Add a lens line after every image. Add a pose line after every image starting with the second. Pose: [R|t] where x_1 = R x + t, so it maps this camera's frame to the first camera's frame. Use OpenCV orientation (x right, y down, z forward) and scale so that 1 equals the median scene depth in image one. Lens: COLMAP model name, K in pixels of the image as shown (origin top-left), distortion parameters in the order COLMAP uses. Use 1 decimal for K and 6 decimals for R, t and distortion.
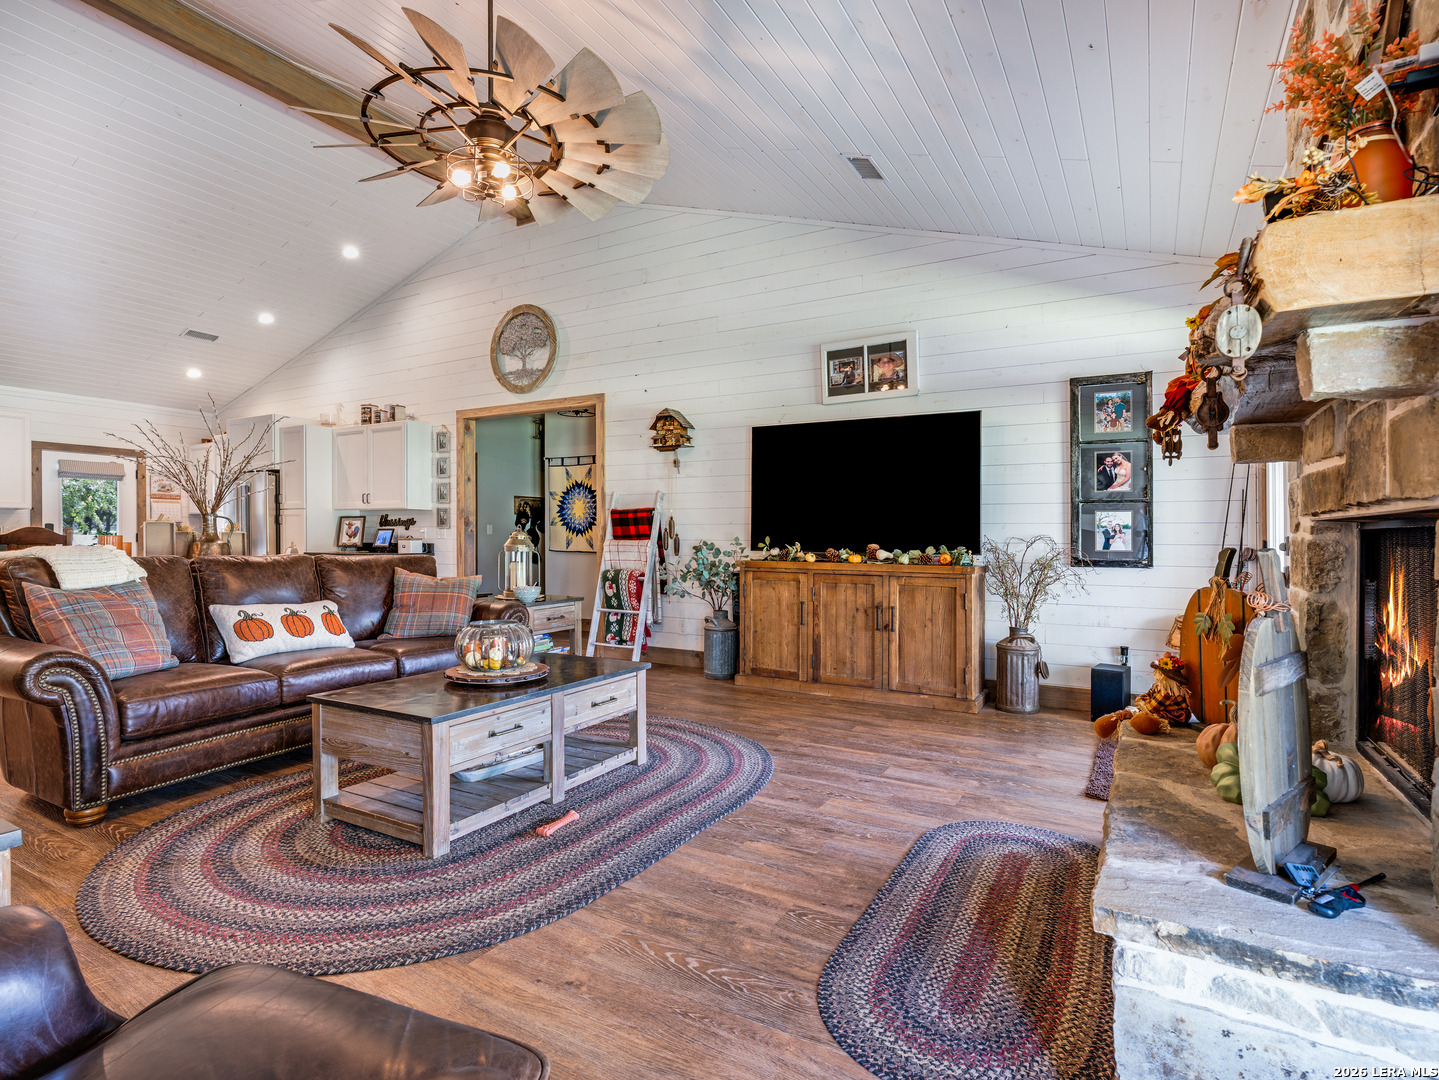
lens RADIAL K [[738.0, 0, 718.5], [0, 738.0, 559.0], [0, 0, 1]] dist [-0.002038, 0.000275]
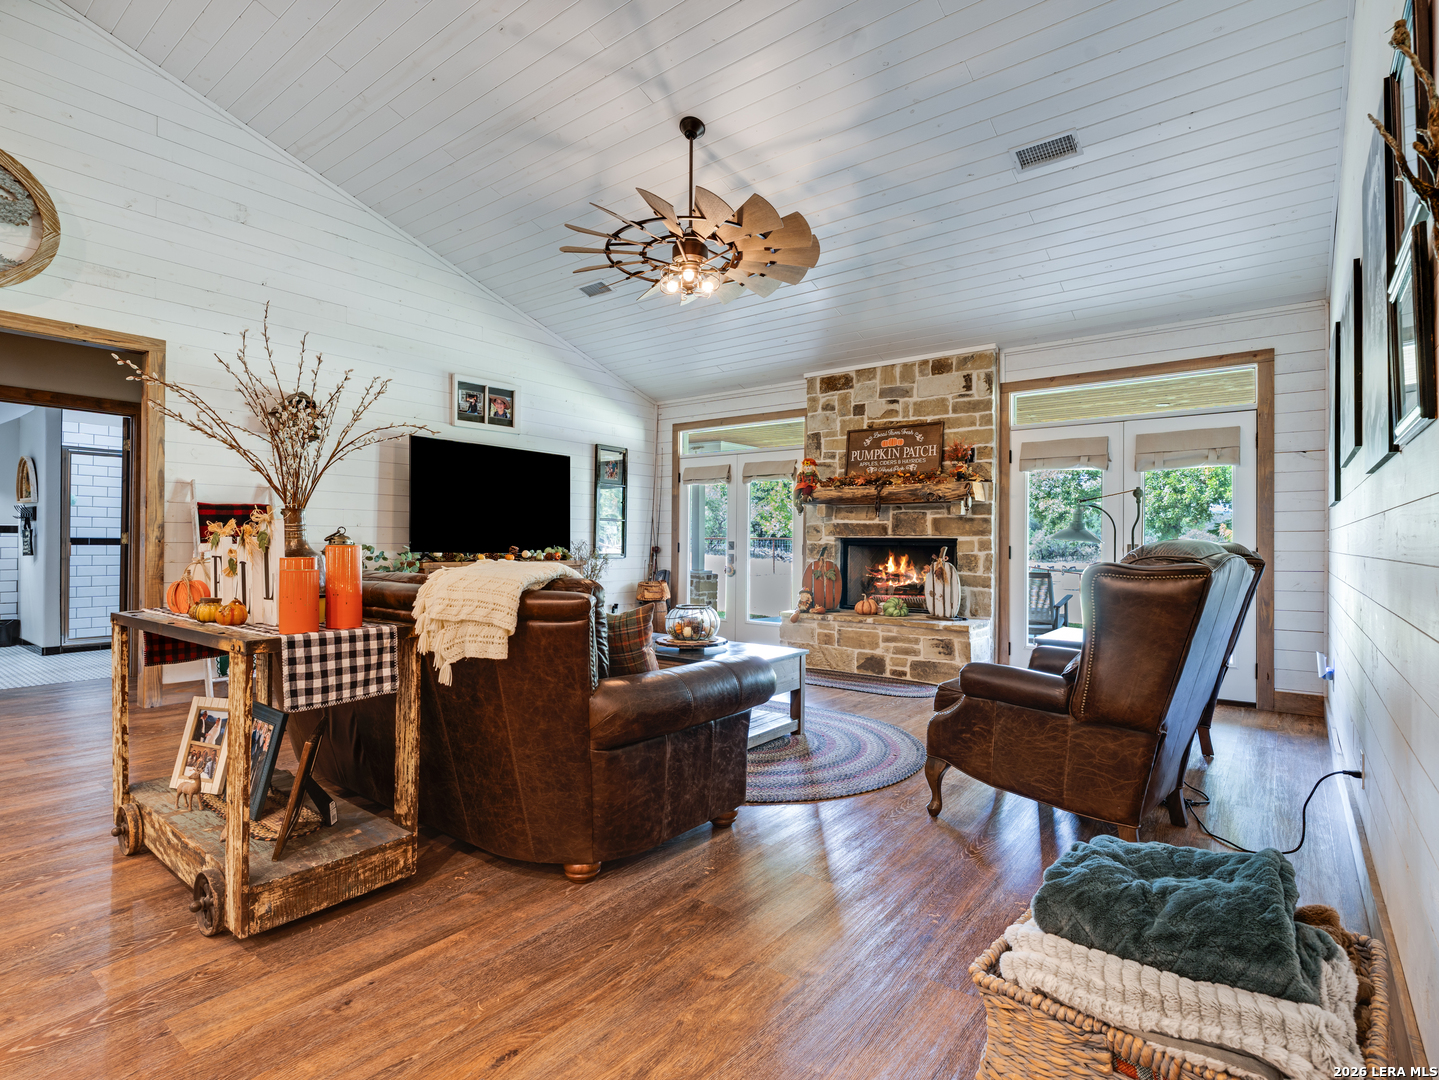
lens RADIAL K [[738.0, 0, 718.5], [0, 738.0, 559.0], [0, 0, 1]] dist [-0.002038, 0.000275]
pose [[0.128017, -0.028708, 0.991356, -0.996493], [0.023656, 0.999385, 0.025885, -0.020680], [-0.991490, 0.020138, 0.128617, 0.461324]]
